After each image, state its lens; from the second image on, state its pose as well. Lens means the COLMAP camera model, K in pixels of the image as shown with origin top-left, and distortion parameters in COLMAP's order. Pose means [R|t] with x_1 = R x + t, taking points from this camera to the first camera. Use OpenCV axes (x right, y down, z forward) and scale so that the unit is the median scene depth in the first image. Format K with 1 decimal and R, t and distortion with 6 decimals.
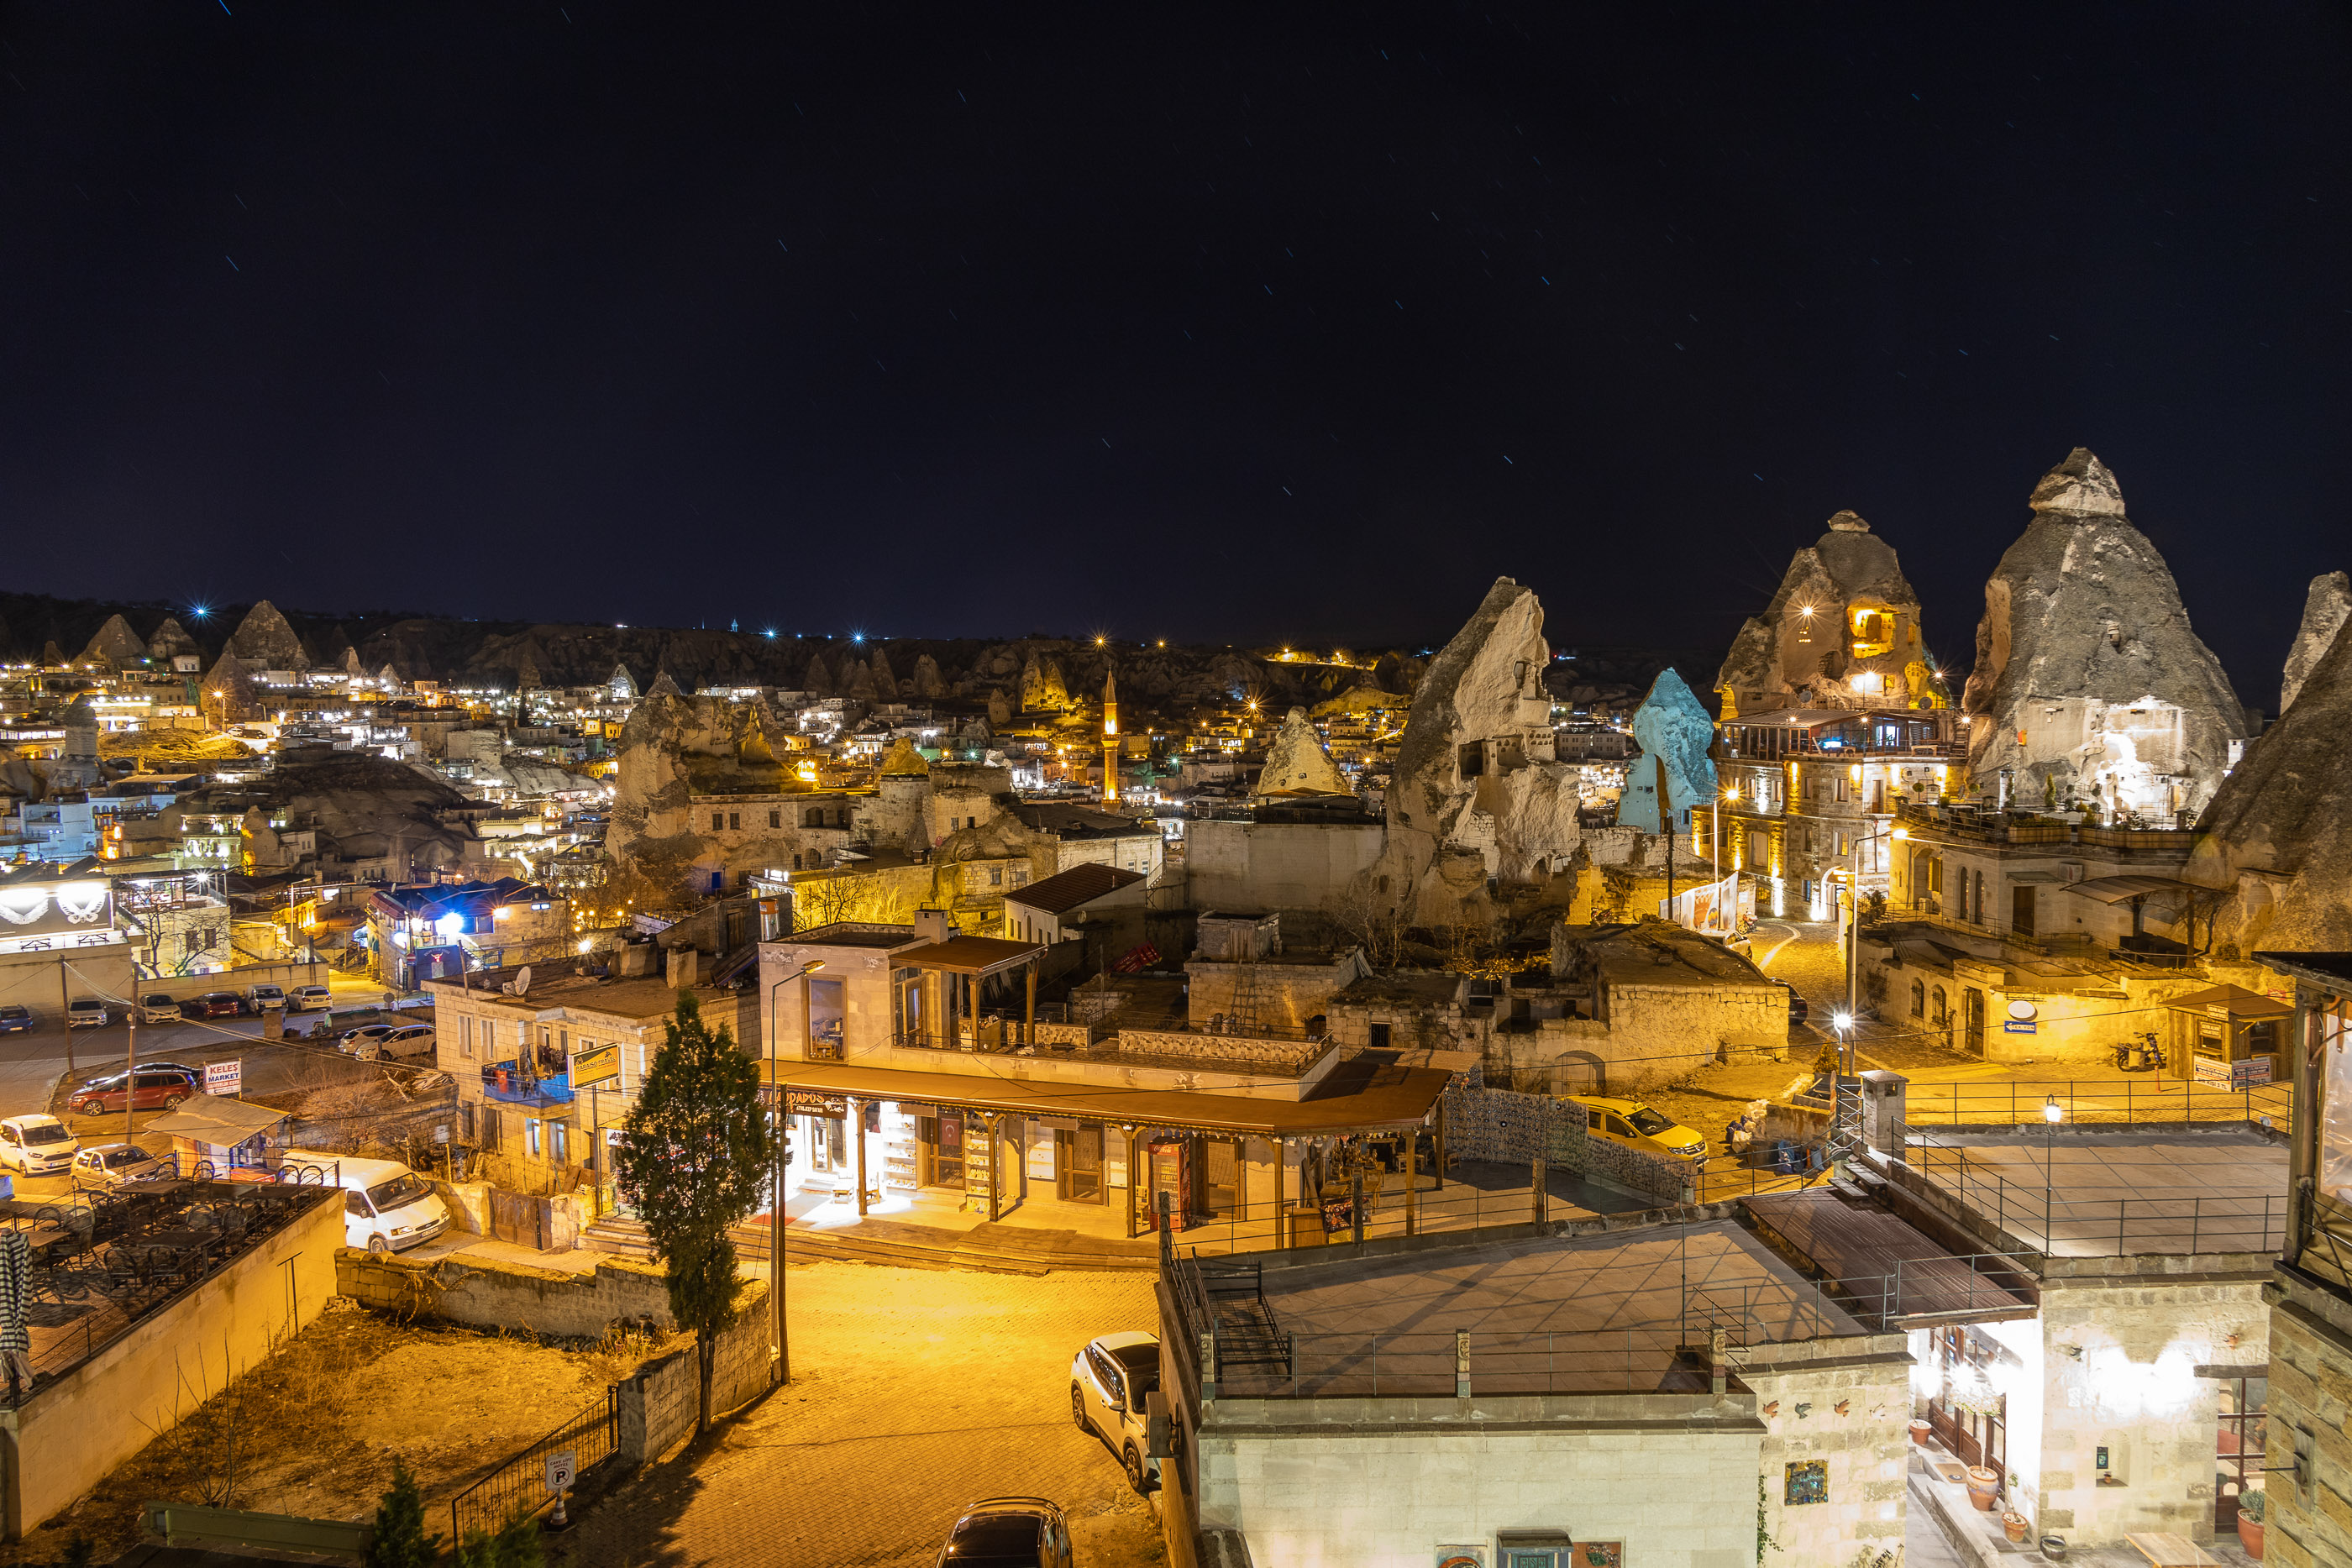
lens RADIAL K [[1550.1, 0, 1161.6], [0, 1550.1, 786.7], [0, 0, 1]] dist [-0.004386, 0.001662]
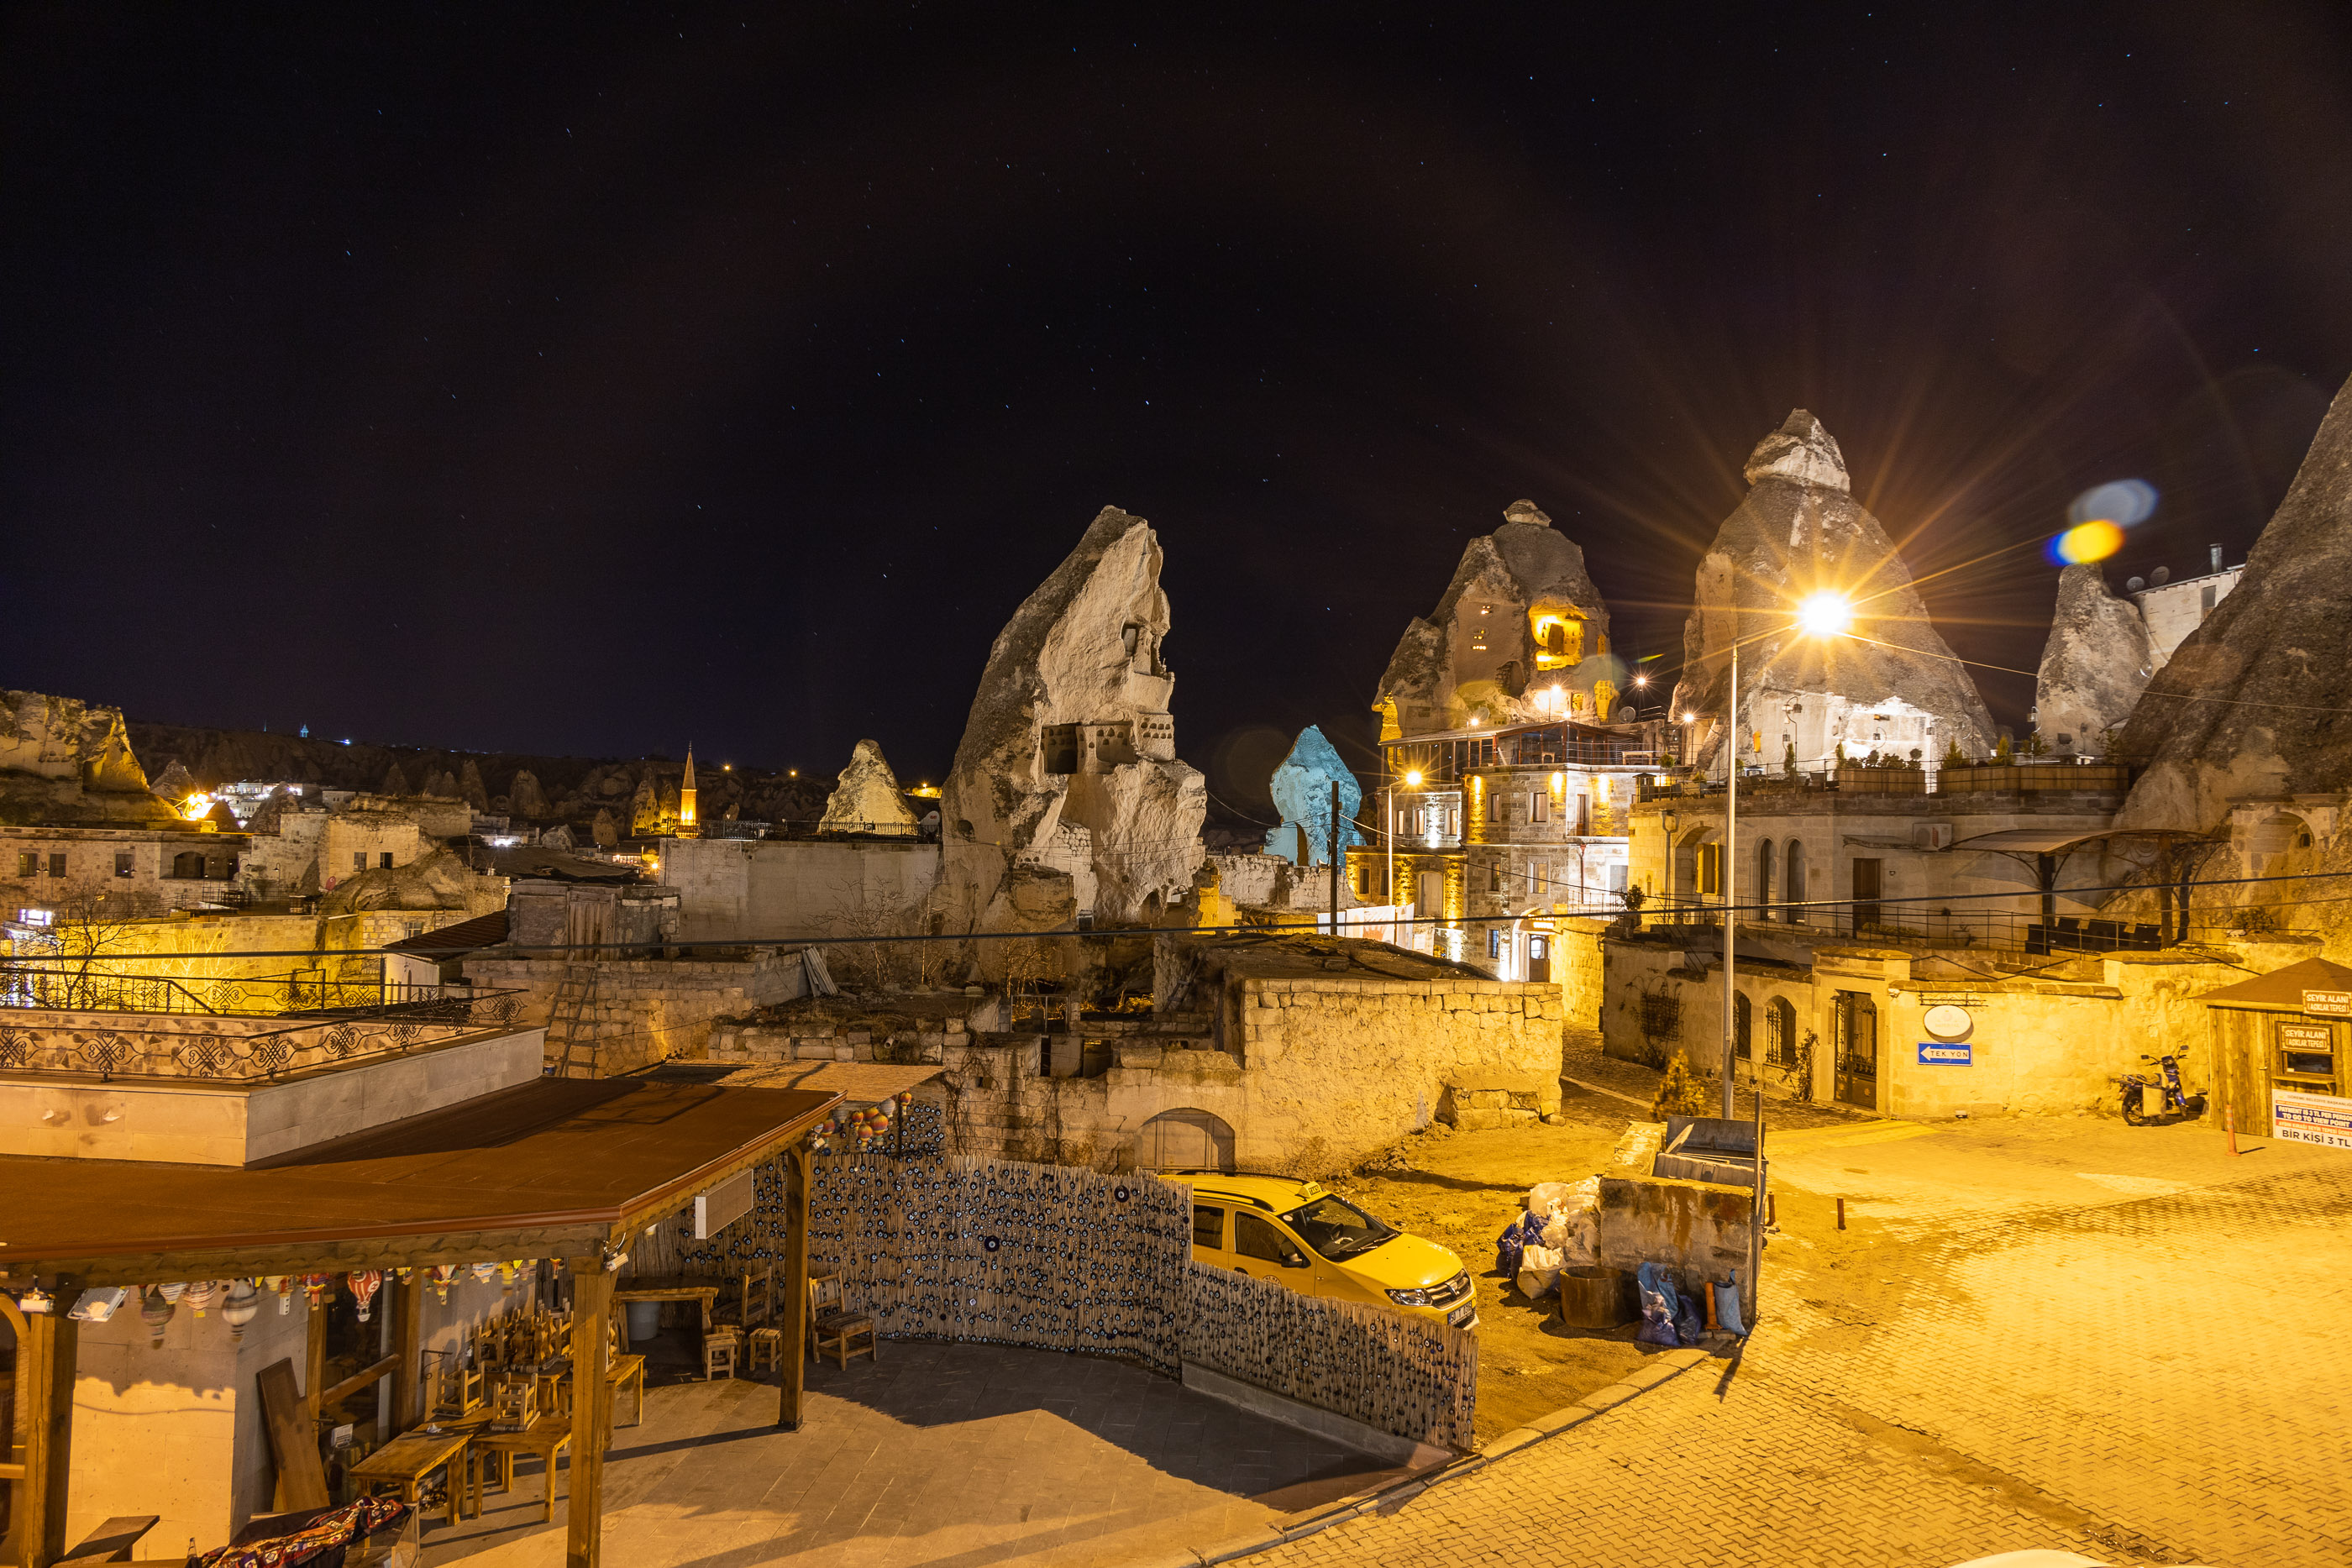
lens RADIAL K [[1550.1, 0, 1161.6], [0, 1550.1, 786.7], [0, 0, 1]] dist [-0.004386, 0.001662]
pose [[0.973485, 0.041855, 0.224890, 0.085910], [-0.020116, 0.994973, -0.098101, 0.070506], [-0.227866, 0.090976, 0.969433, 0.300123]]
